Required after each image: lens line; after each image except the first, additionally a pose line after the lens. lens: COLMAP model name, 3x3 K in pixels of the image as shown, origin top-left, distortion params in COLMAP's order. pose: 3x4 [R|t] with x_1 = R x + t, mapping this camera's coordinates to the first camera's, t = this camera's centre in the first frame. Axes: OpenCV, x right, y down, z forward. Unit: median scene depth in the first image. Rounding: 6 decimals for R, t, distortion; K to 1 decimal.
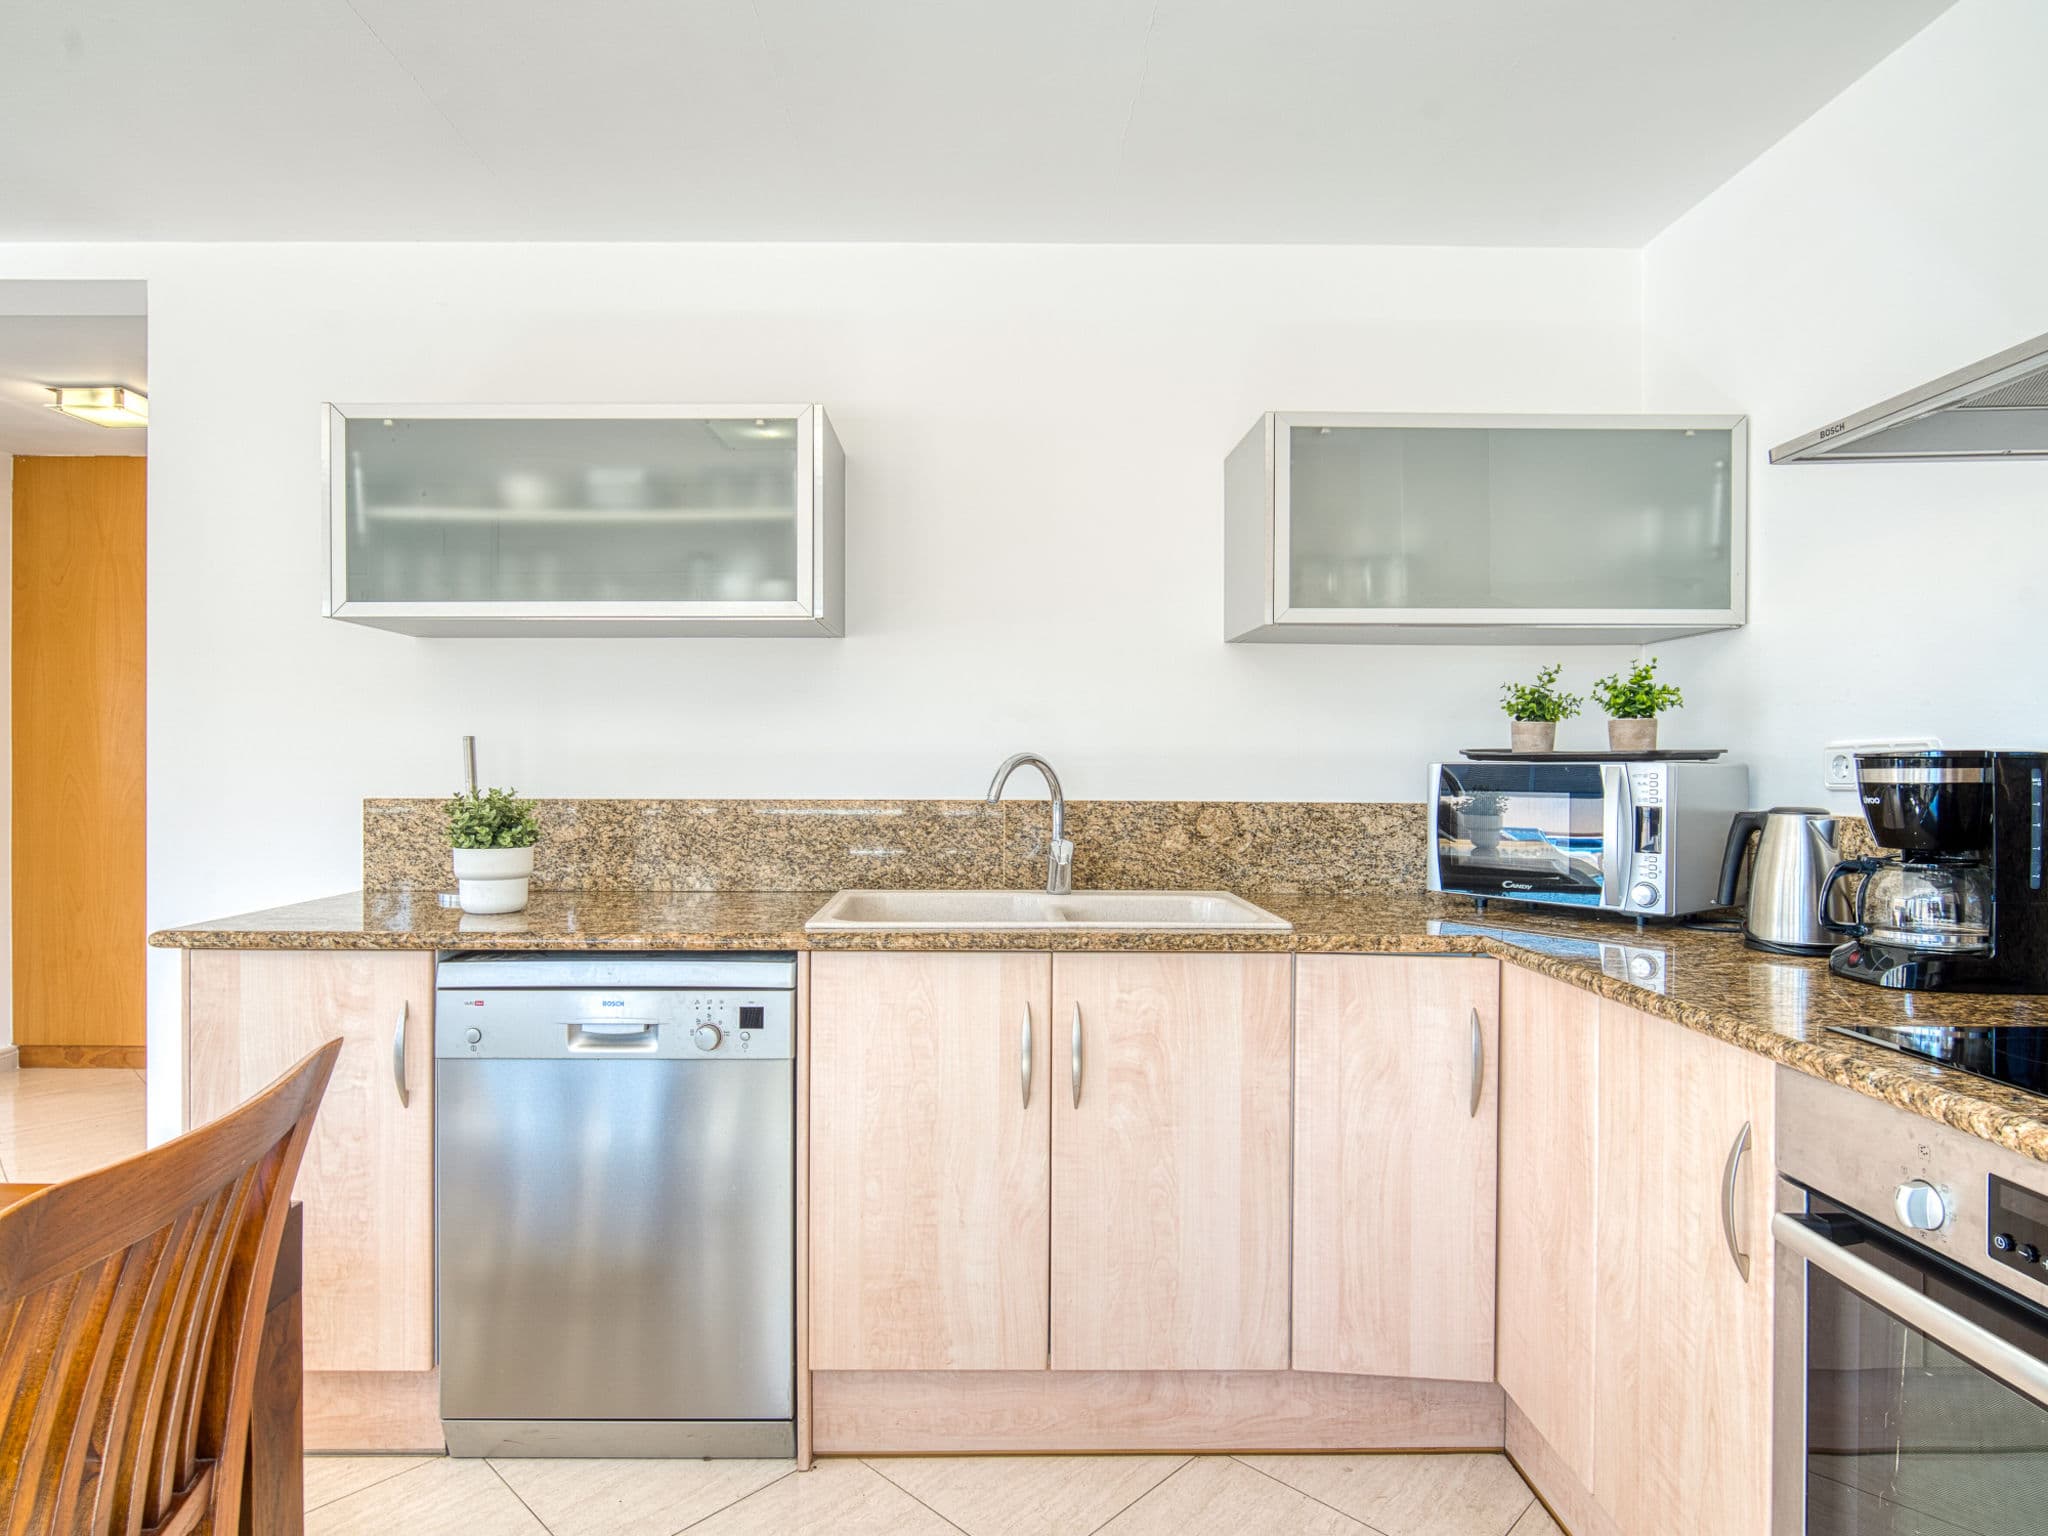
lens RADIAL K [[1110.5, 0, 984.1], [0, 1110.5, 768.8], [0, 0, 1]] dist [-0.011758, 0.001955]
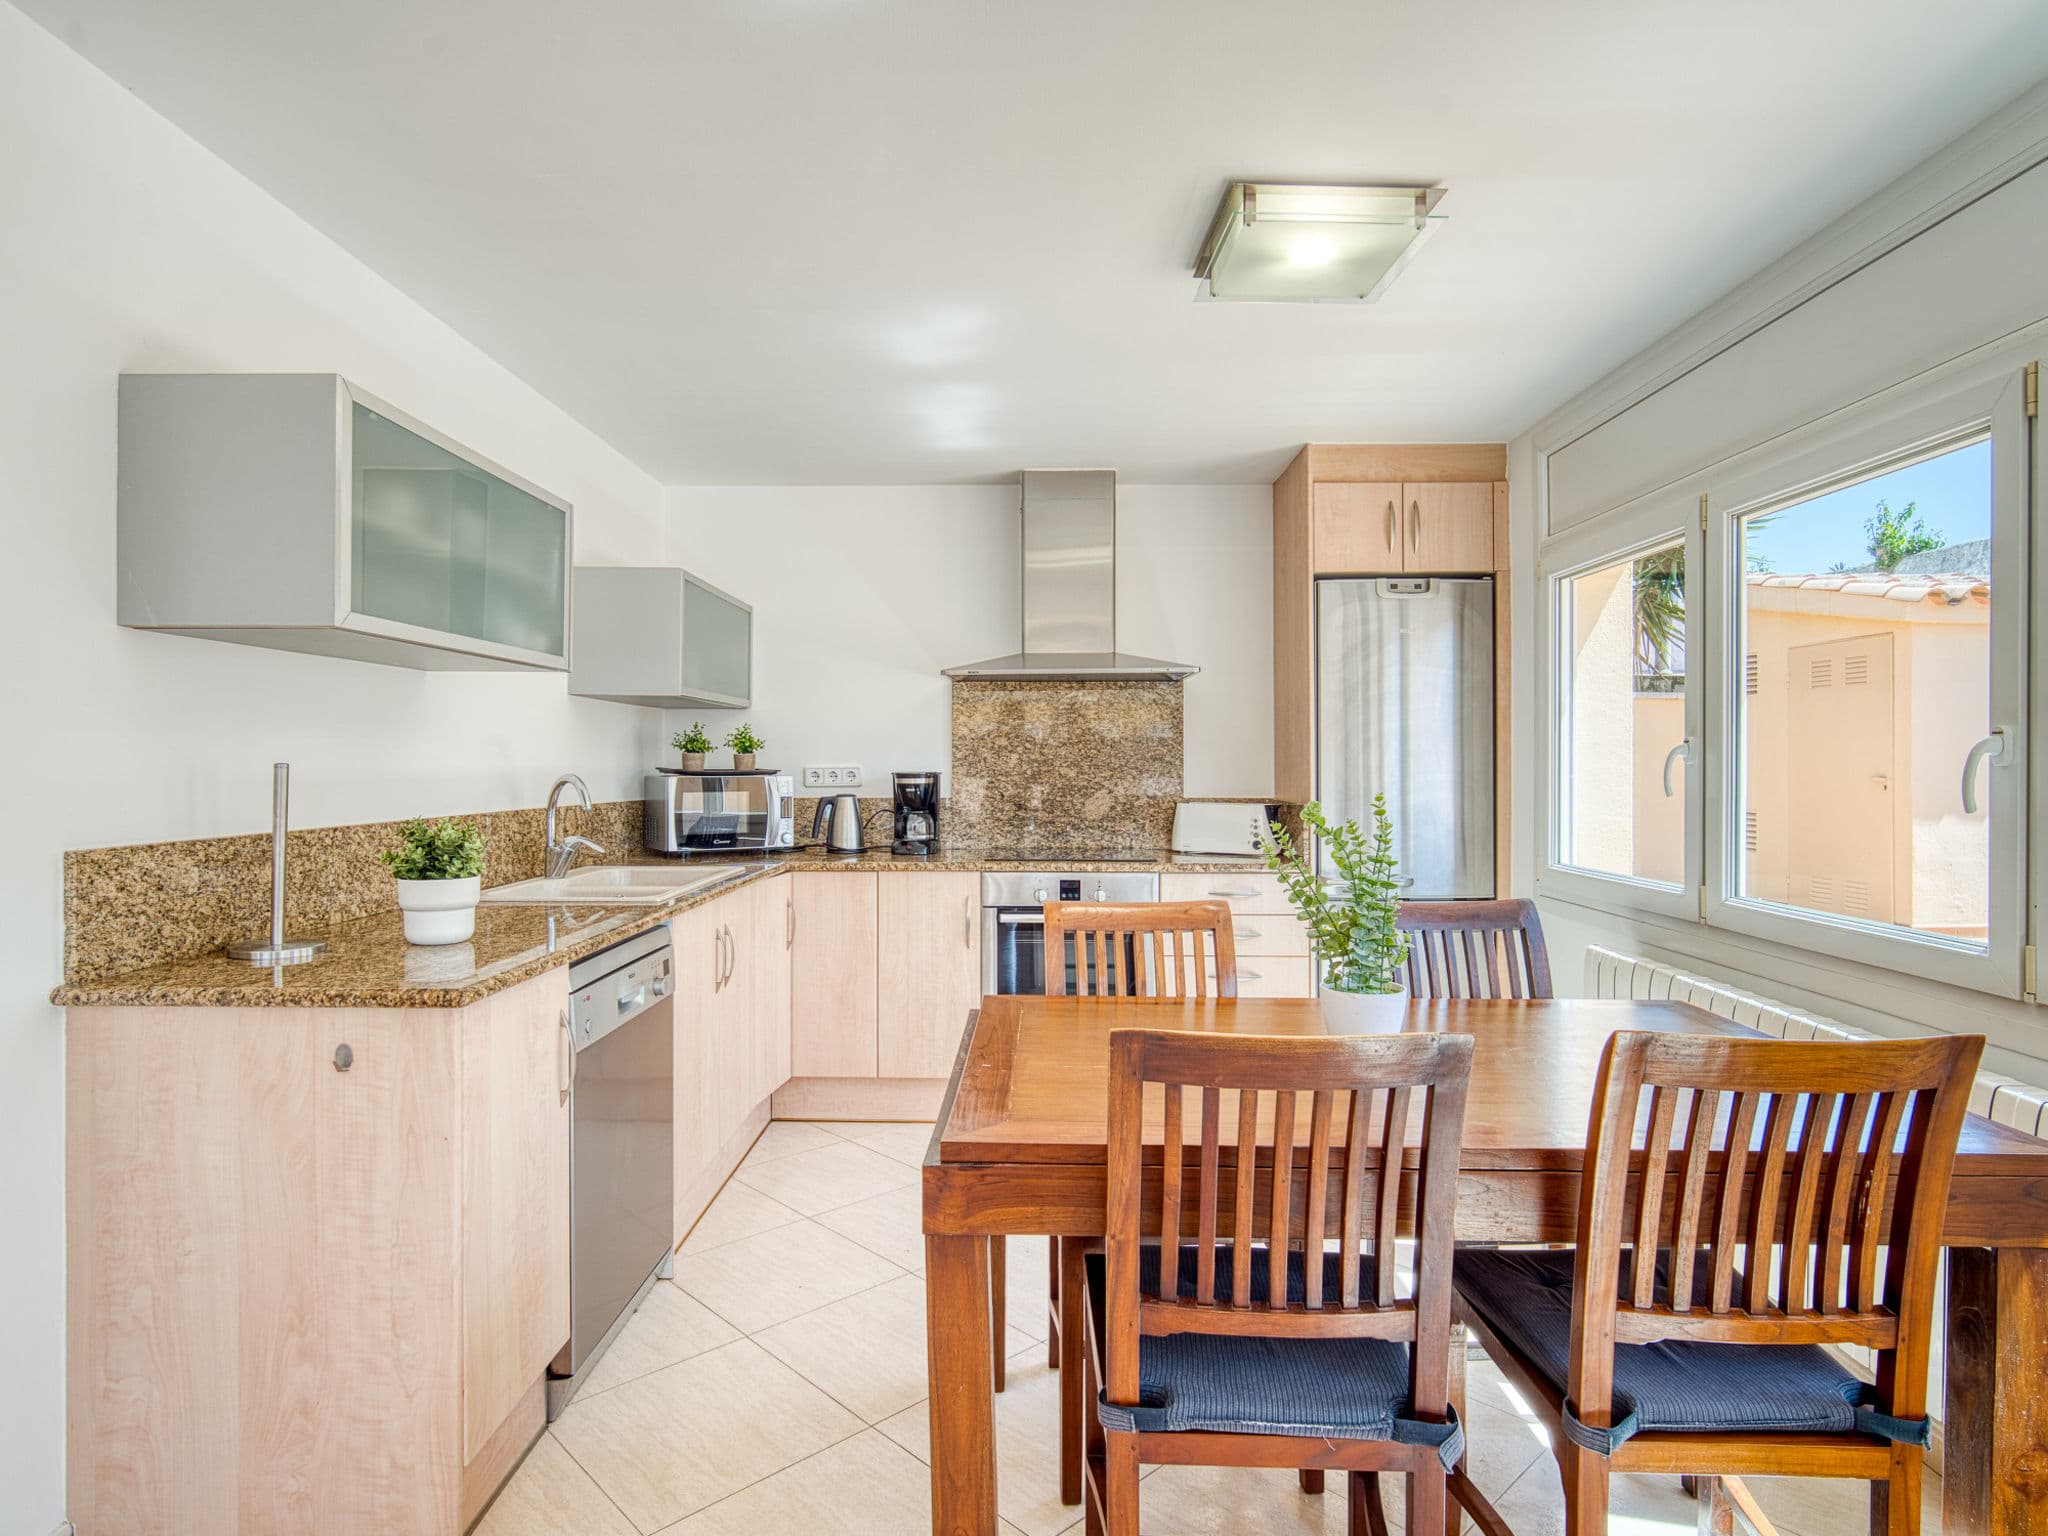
lens RADIAL K [[1110.5, 0, 984.1], [0, 1110.5, 768.8], [0, 0, 1]] dist [-0.011758, 0.001955]
pose [[0.068504, -0.008564, 0.997614, -1.335697], [0.003083, 0.999960, 0.008373, -0.032173], [-0.997646, 0.002502, 0.068527, 0.420126]]
